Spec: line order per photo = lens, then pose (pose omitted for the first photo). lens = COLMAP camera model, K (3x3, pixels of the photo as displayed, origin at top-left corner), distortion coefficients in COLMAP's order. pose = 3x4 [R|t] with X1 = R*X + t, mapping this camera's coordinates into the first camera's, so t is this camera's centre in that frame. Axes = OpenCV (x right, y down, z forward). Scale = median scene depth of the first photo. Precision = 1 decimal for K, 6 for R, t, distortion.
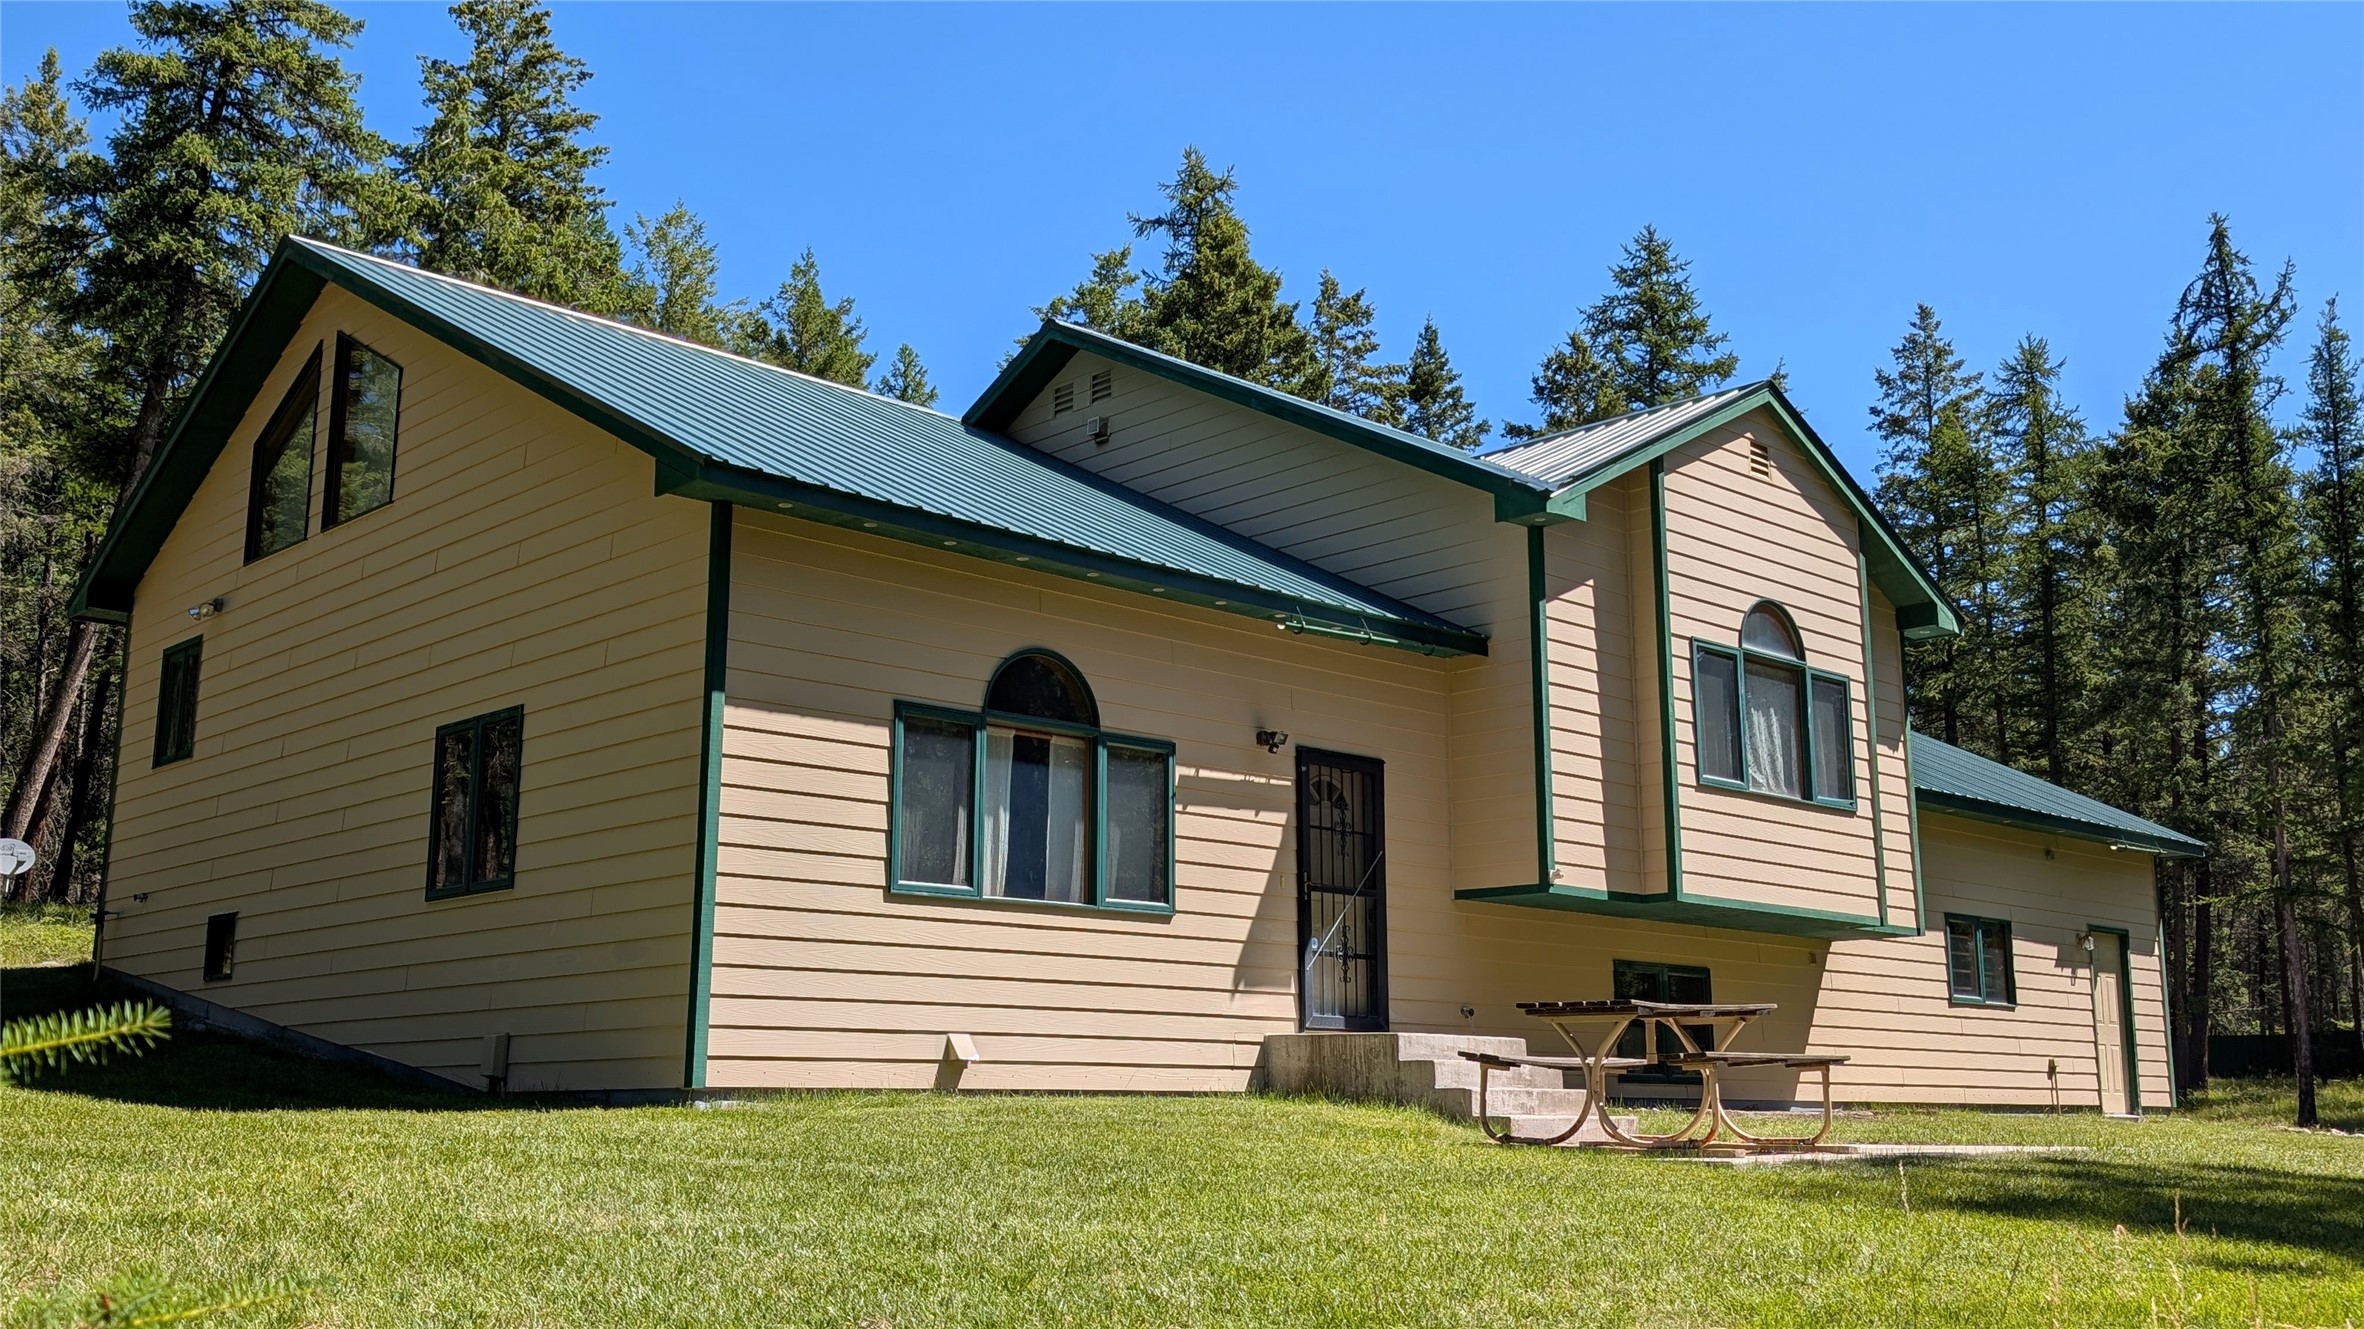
lens RADIAL K [[2234.5, 0, 1177.4], [0, 2234.5, 672.1], [0, 0, 1]] dist [0.134731, -0.365658]
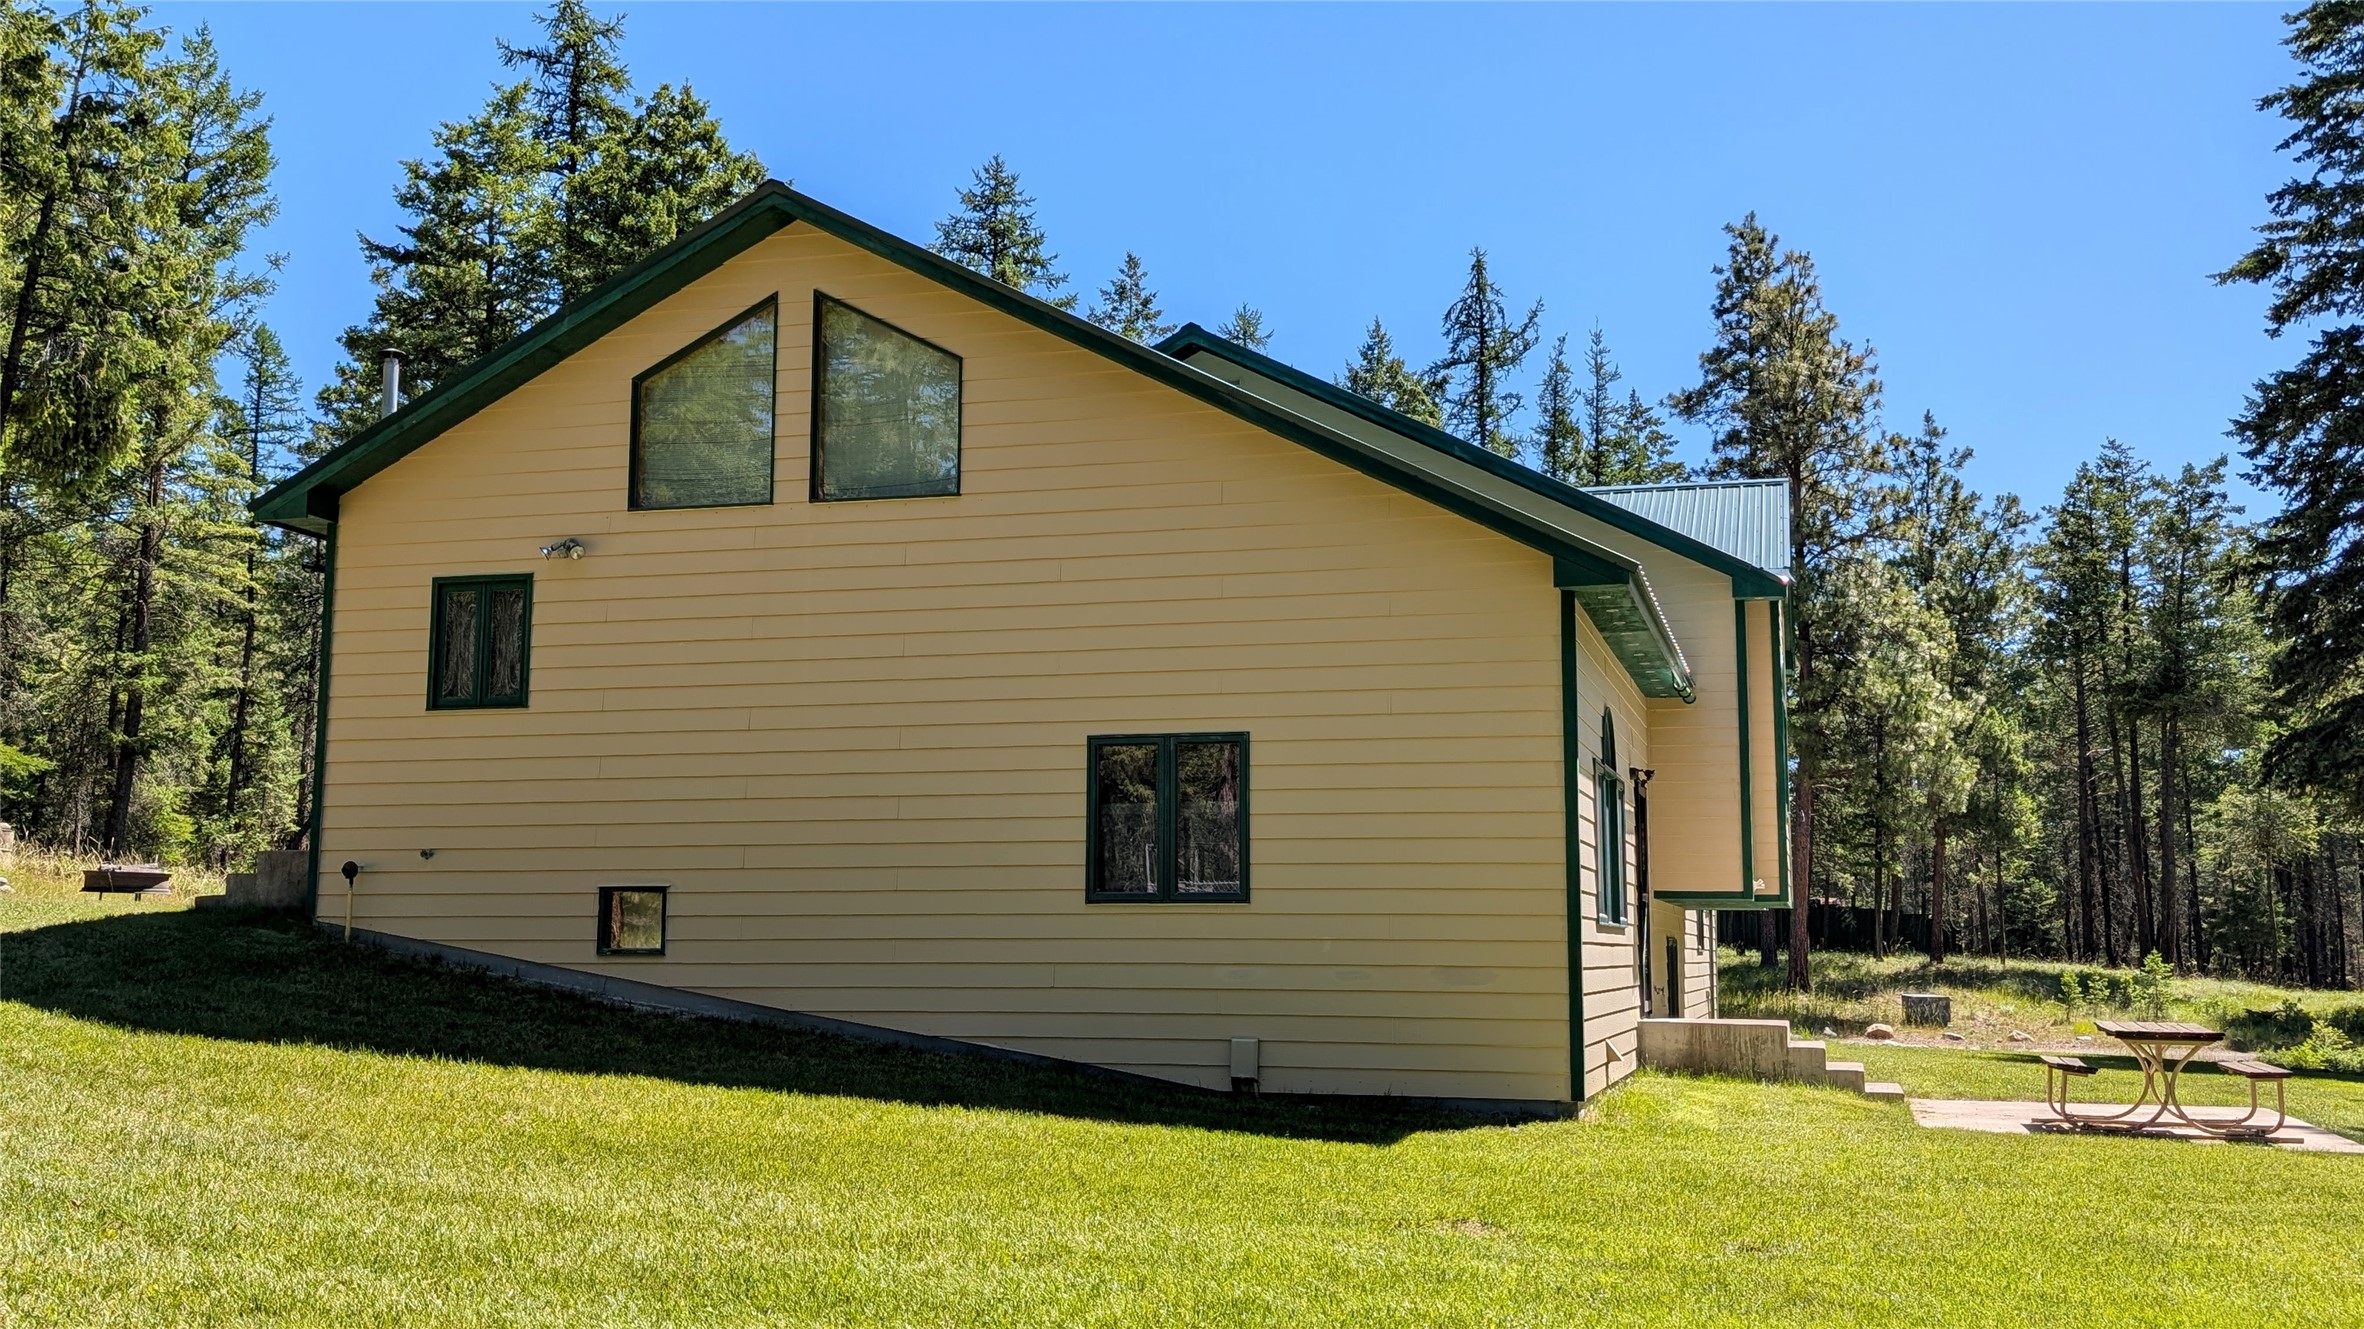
lens RADIAL K [[2265.4, 0, 1190.1], [0, 2265.4, 668.2], [0, 0, 1]] dist [0.072770, -0.110685]
pose [[0.857818, 0.068634, 0.509351, -0.531855], [-0.105065, 0.993532, 0.043069, -0.036564], [-0.503100, -0.090460, 0.859481, 0.052233]]
